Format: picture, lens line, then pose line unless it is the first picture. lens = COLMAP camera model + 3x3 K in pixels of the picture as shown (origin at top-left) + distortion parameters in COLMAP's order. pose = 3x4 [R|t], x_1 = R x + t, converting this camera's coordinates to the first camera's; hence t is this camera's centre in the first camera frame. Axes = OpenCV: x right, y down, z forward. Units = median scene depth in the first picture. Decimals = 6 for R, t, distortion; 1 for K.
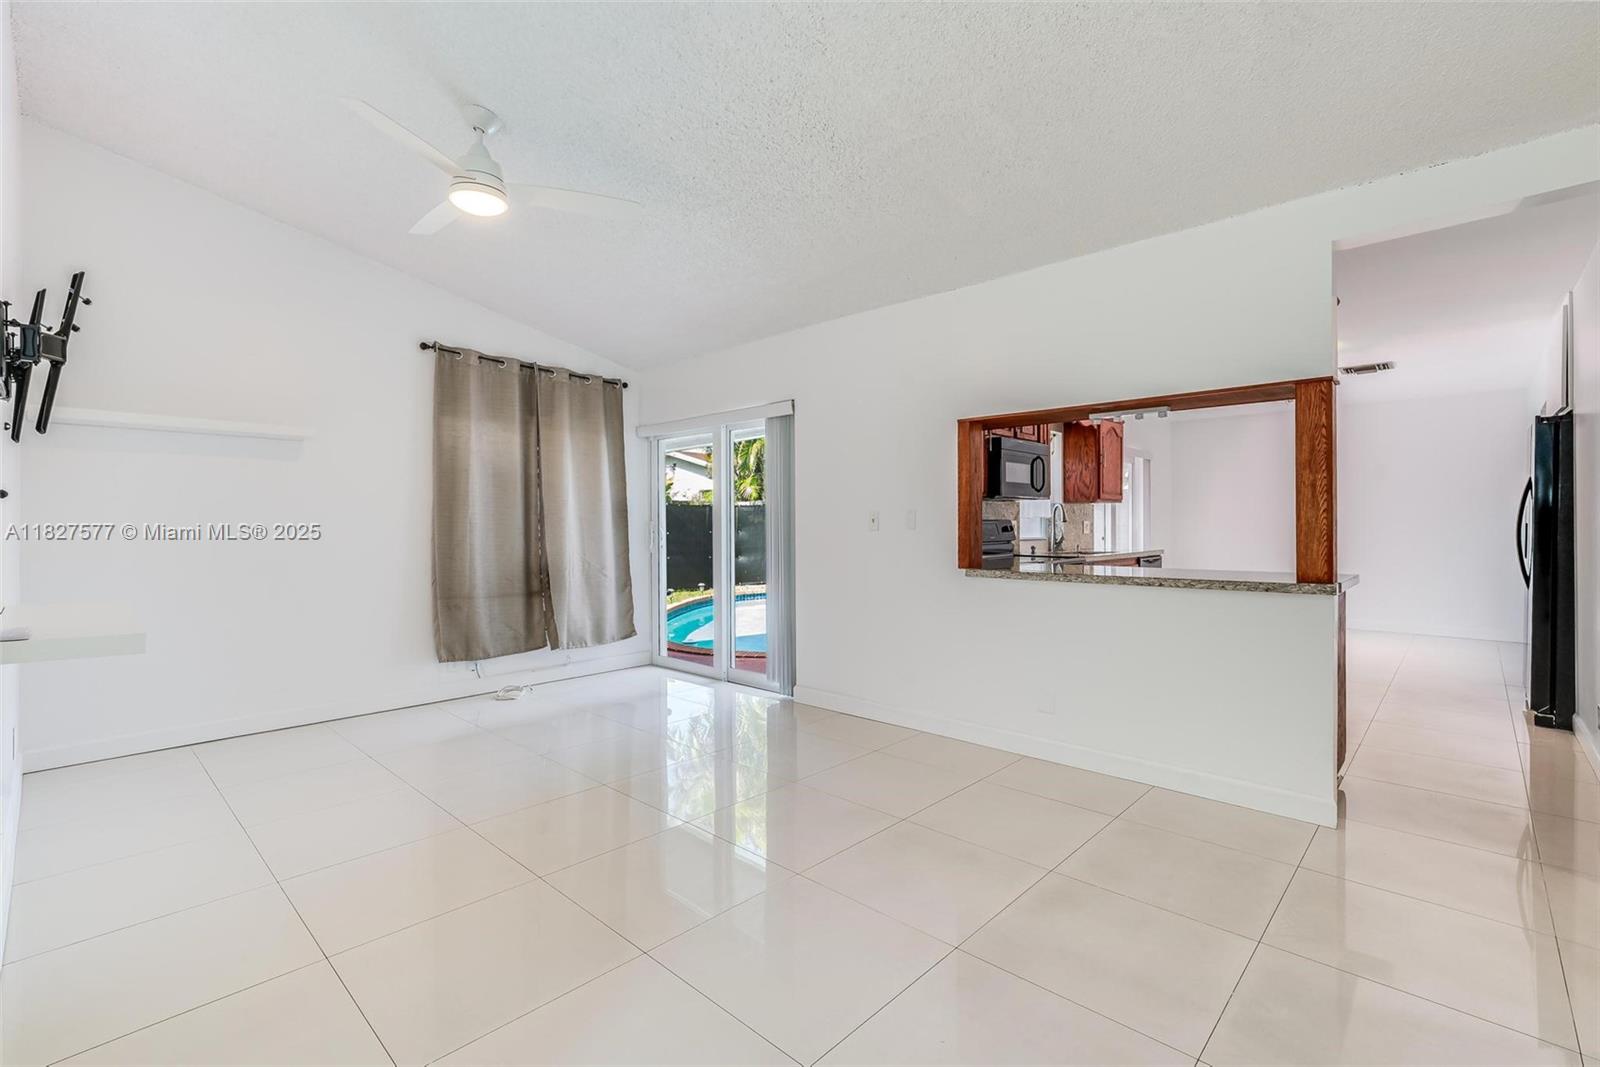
lens RADIAL K [[730.7, 0, 806.0], [0, 730.7, 523.2], [0, 0, 1]] dist [0.003176, 0.001335]
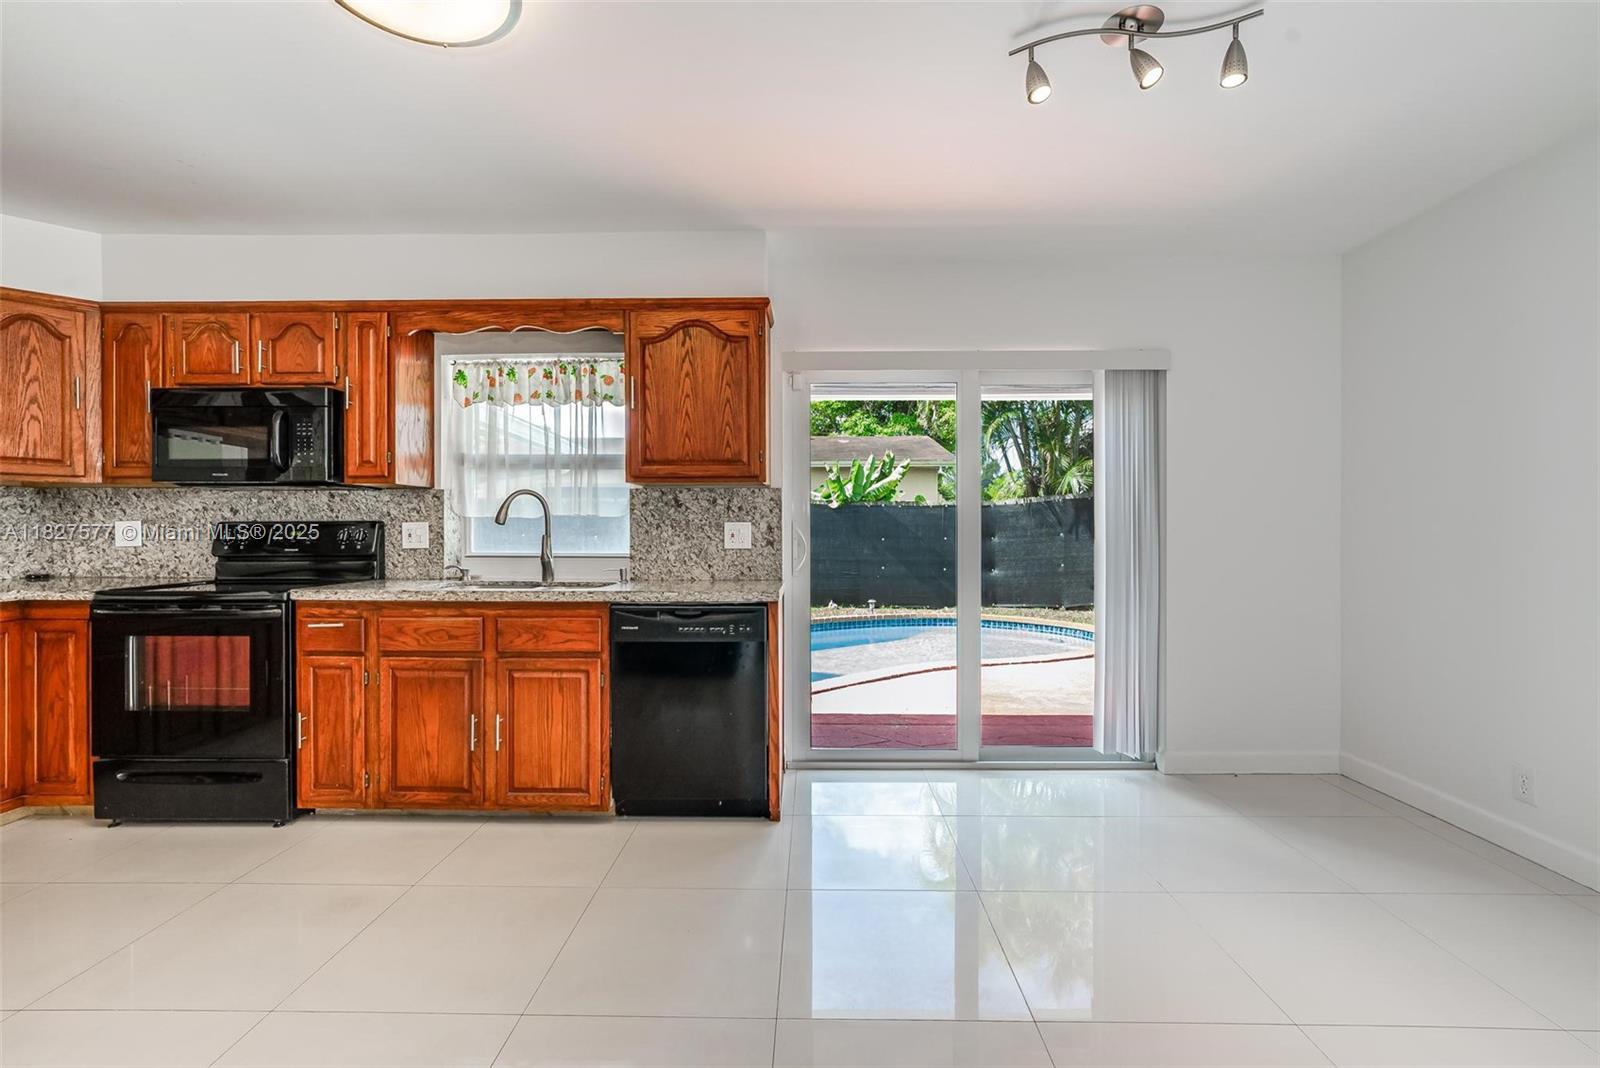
lens RADIAL K [[730.7, 0, 795.7], [0, 730.7, 536.4], [0, 0, 1]] dist [0.003176, 0.001335]
pose [[0.661791, 0.009925, -0.749623, 1.062477], [-0.000867, 0.999922, 0.012473, 0.000087], [0.749688, -0.007605, 0.661748, 0.975191]]
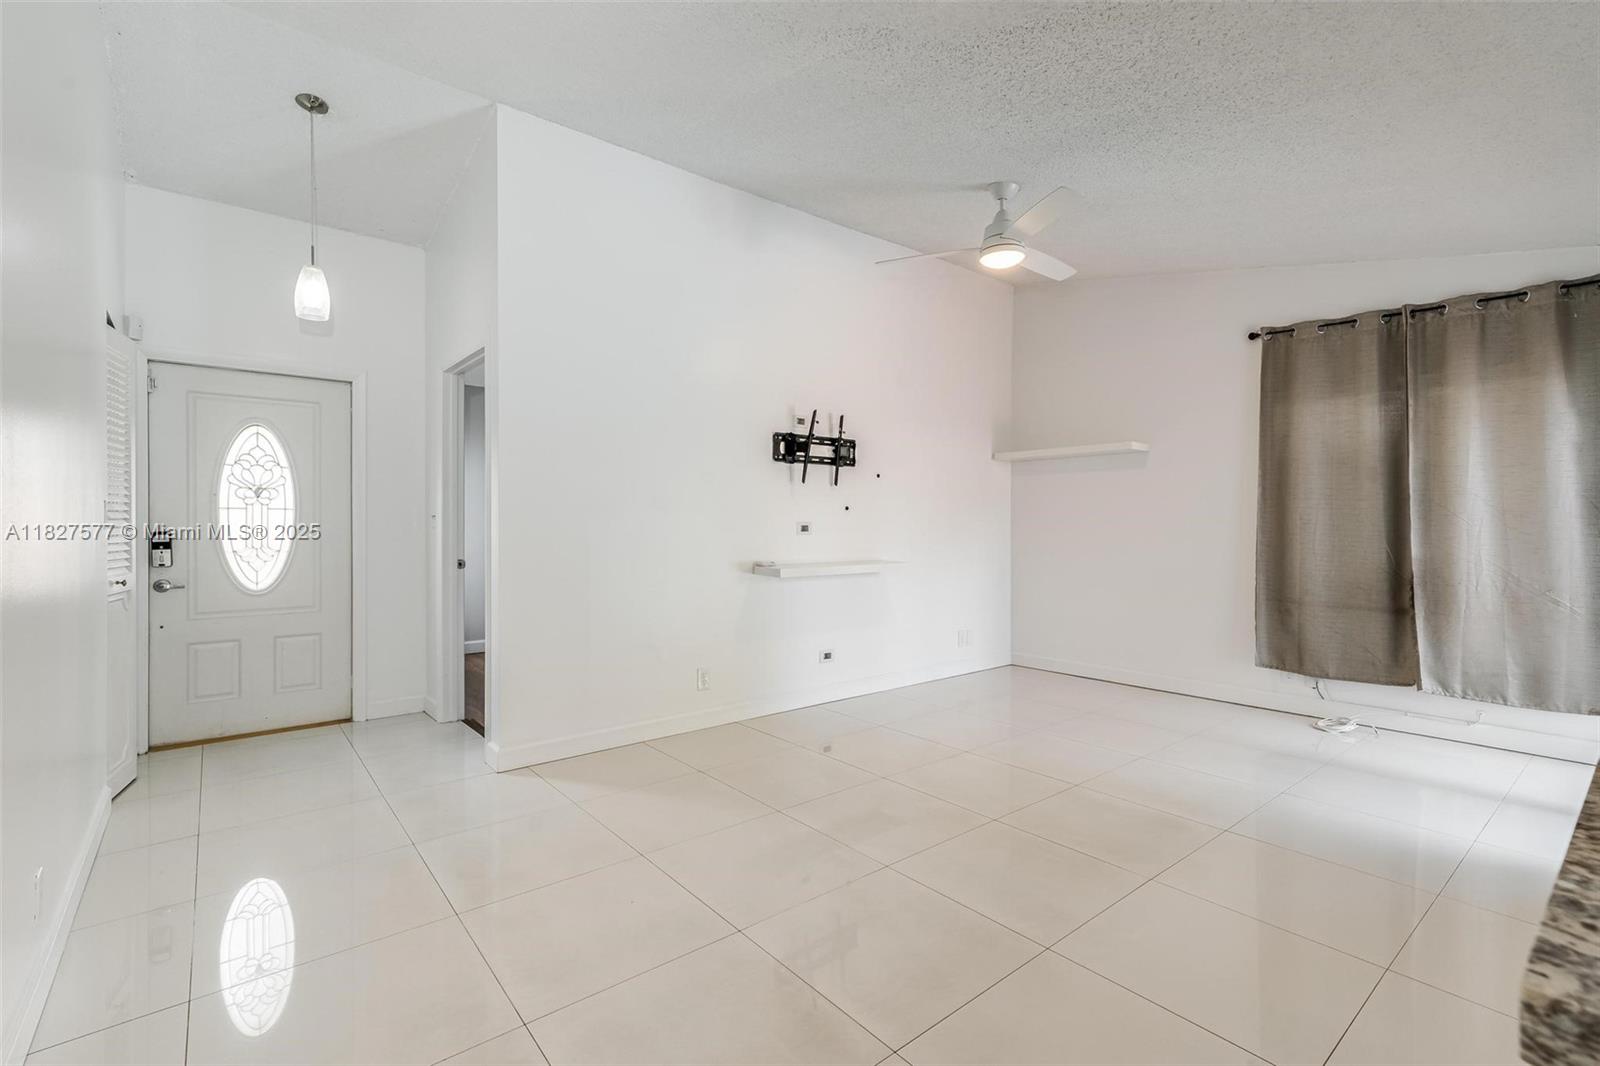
lens RADIAL K [[742.6, 0, 809.9], [0, 742.6, 529.5], [0, 0, 1]] dist [-0.009785, 0.002054]
pose [[-0.145607, 0.009041, -0.989301, 0.494740], [0.005580, 0.999950, 0.008317, 0.001225], [0.989327, -0.004309, -0.145651, 0.523662]]
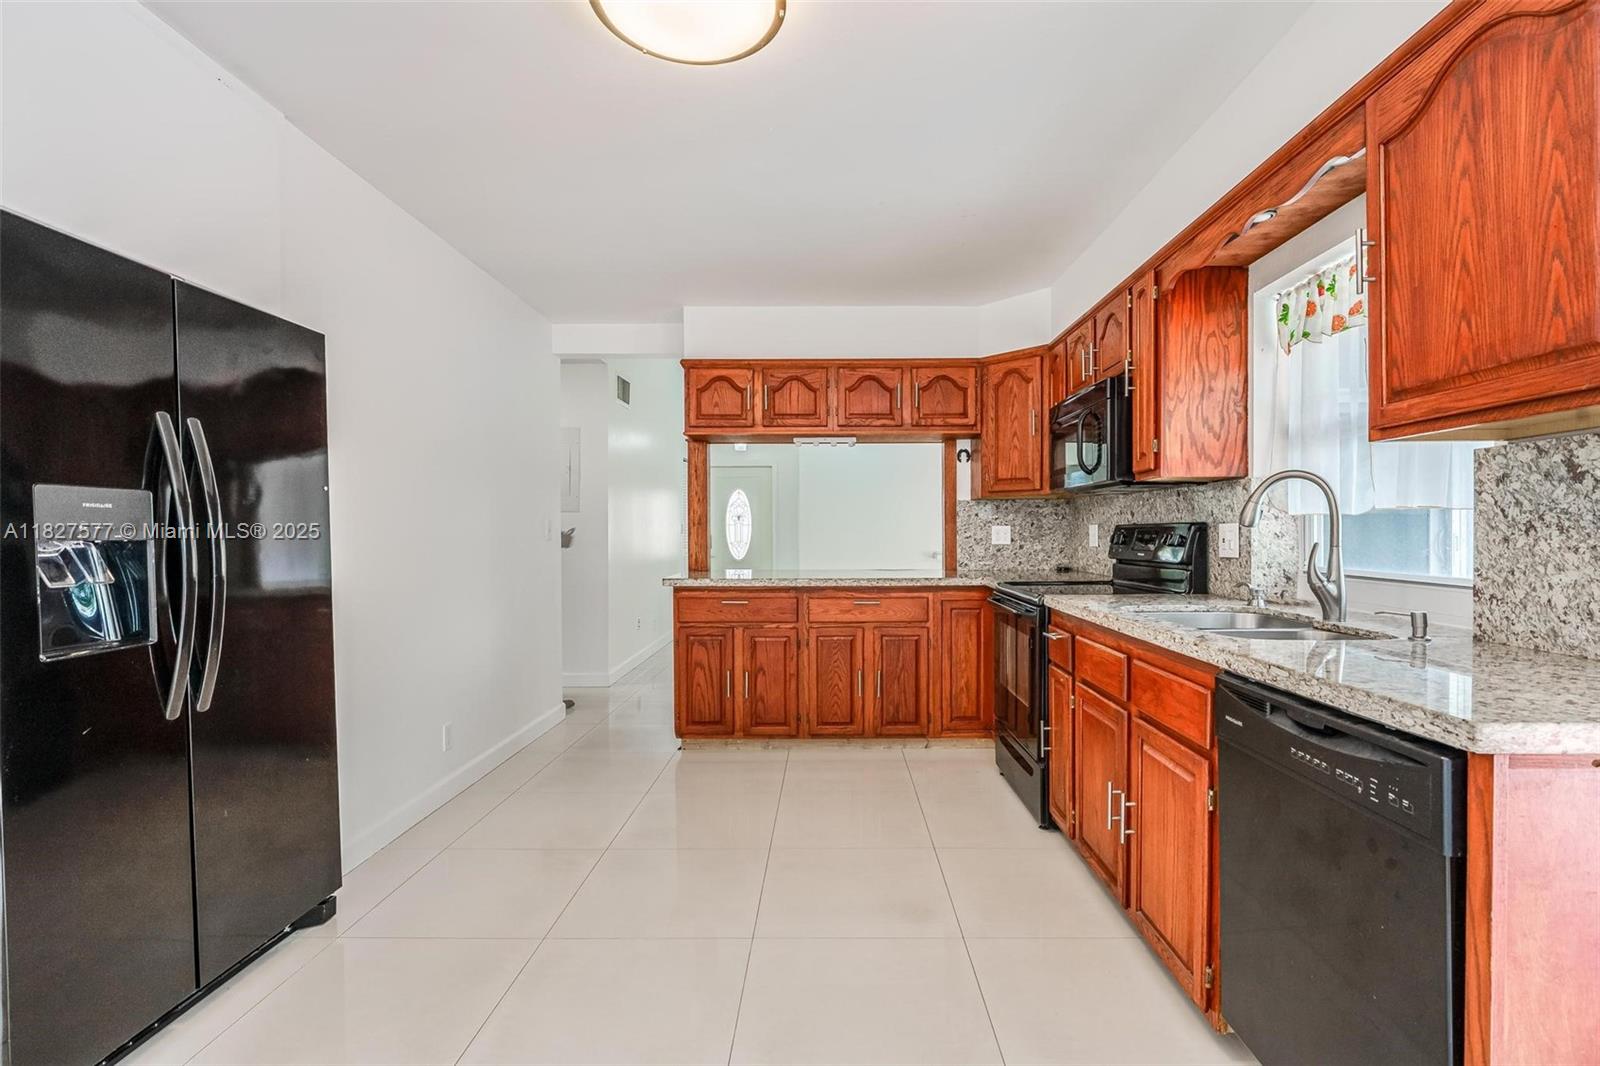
lens RADIAL K [[742.6, 0, 825.4], [0, 742.6, 541.6], [0, 0, 1]] dist [-0.009785, 0.002054]
pose [[-0.735875, 0.018355, -0.676868, 0.897683], [0.010271, 0.999820, 0.015947, -0.002560], [0.677039, 0.004783, -0.735931, 1.333668]]
